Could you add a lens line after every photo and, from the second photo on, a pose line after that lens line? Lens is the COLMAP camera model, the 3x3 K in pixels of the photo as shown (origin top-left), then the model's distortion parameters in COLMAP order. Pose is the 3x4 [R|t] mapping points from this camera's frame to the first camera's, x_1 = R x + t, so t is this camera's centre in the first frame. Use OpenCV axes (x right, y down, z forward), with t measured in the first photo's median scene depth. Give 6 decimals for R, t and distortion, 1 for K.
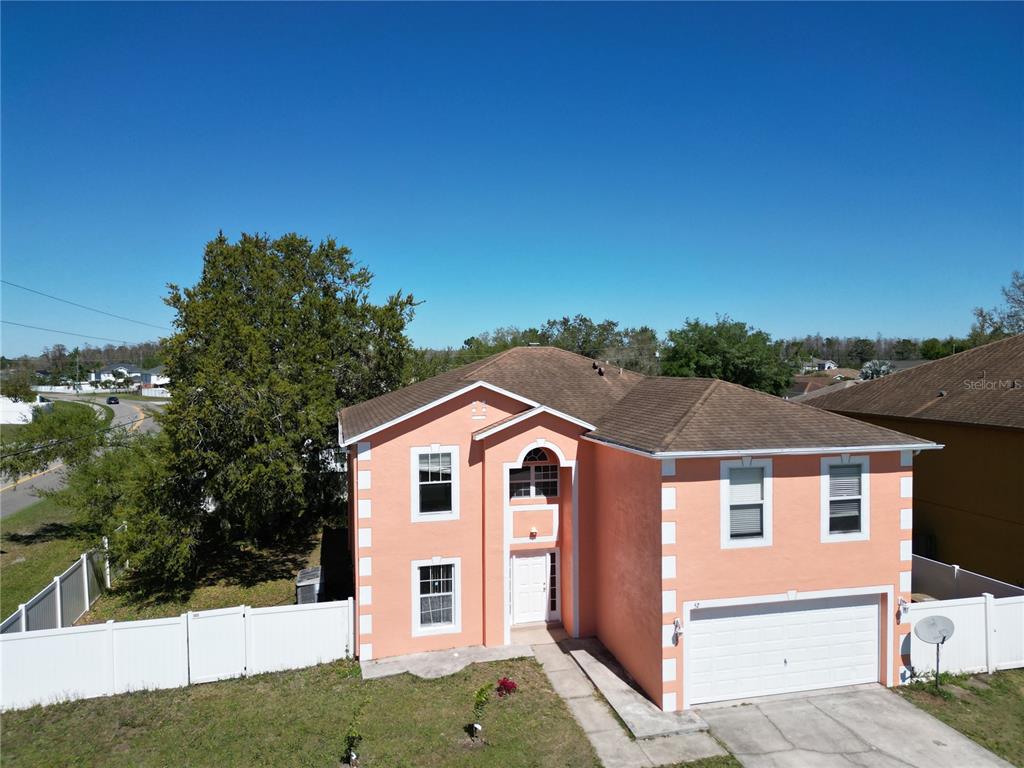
lens RADIAL K [[718.5, 0, 506.9], [0, 718.5, 386.4], [0, 0, 1]] dist [0.074866, -0.073120]
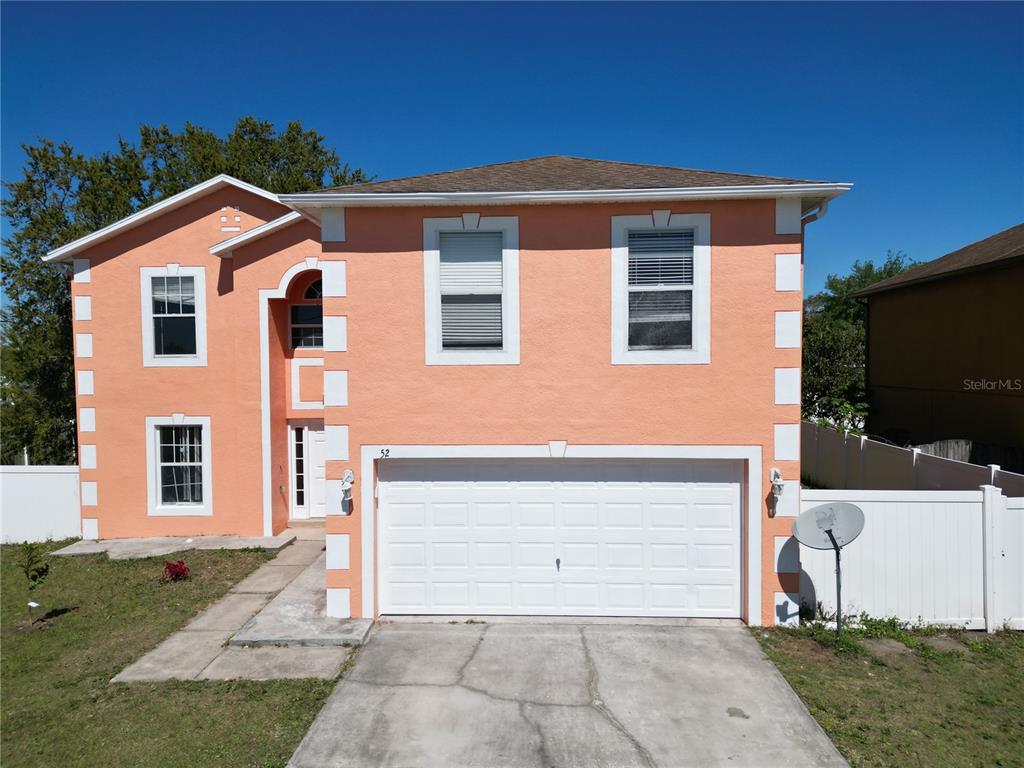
lens RADIAL K [[718.5, 0, 506.9], [0, 718.5, 386.4], [0, 0, 1]] dist [0.074866, -0.073120]
pose [[0.957116, 0.006139, -0.289638, 0.488921], [-0.006200, 0.999981, 0.000706, 0.219897], [0.289637, 0.001121, 0.957136, 0.396043]]
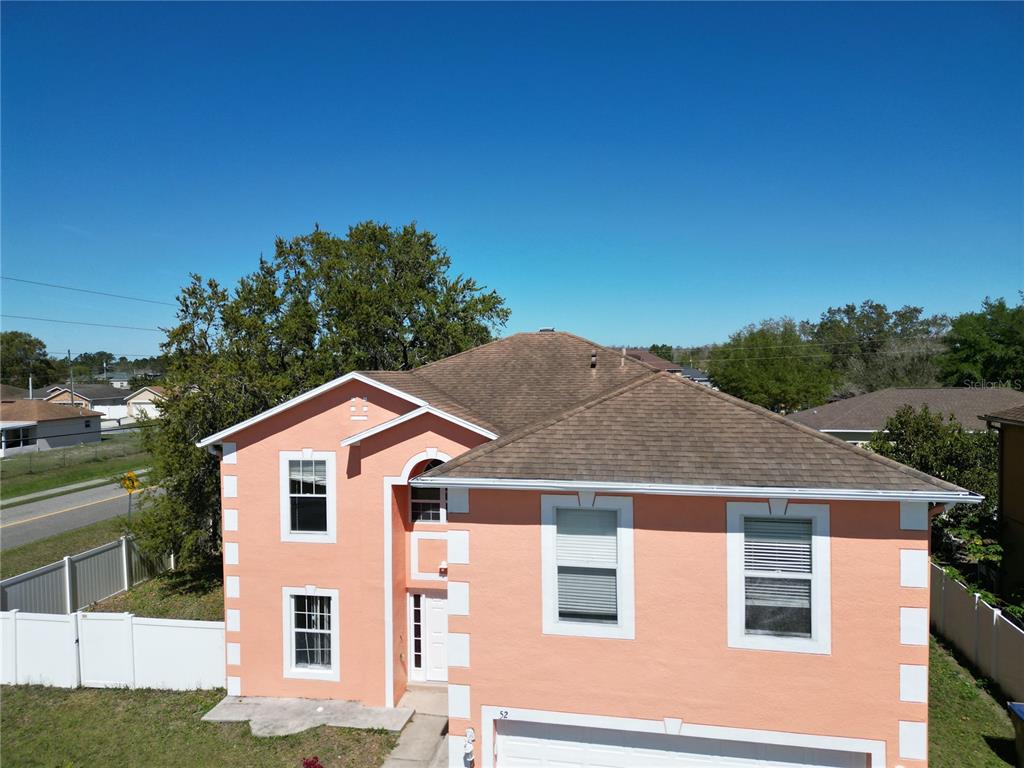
lens RADIAL K [[718.5, 0, 506.9], [0, 718.5, 386.4], [0, 0, 1]] dist [0.074866, -0.073120]
pose [[0.909012, 0.011457, -0.416612, 0.482784], [-0.010418, 0.999934, 0.004768, 0.002544], [0.416640, 0.000006, 0.909072, 0.366135]]
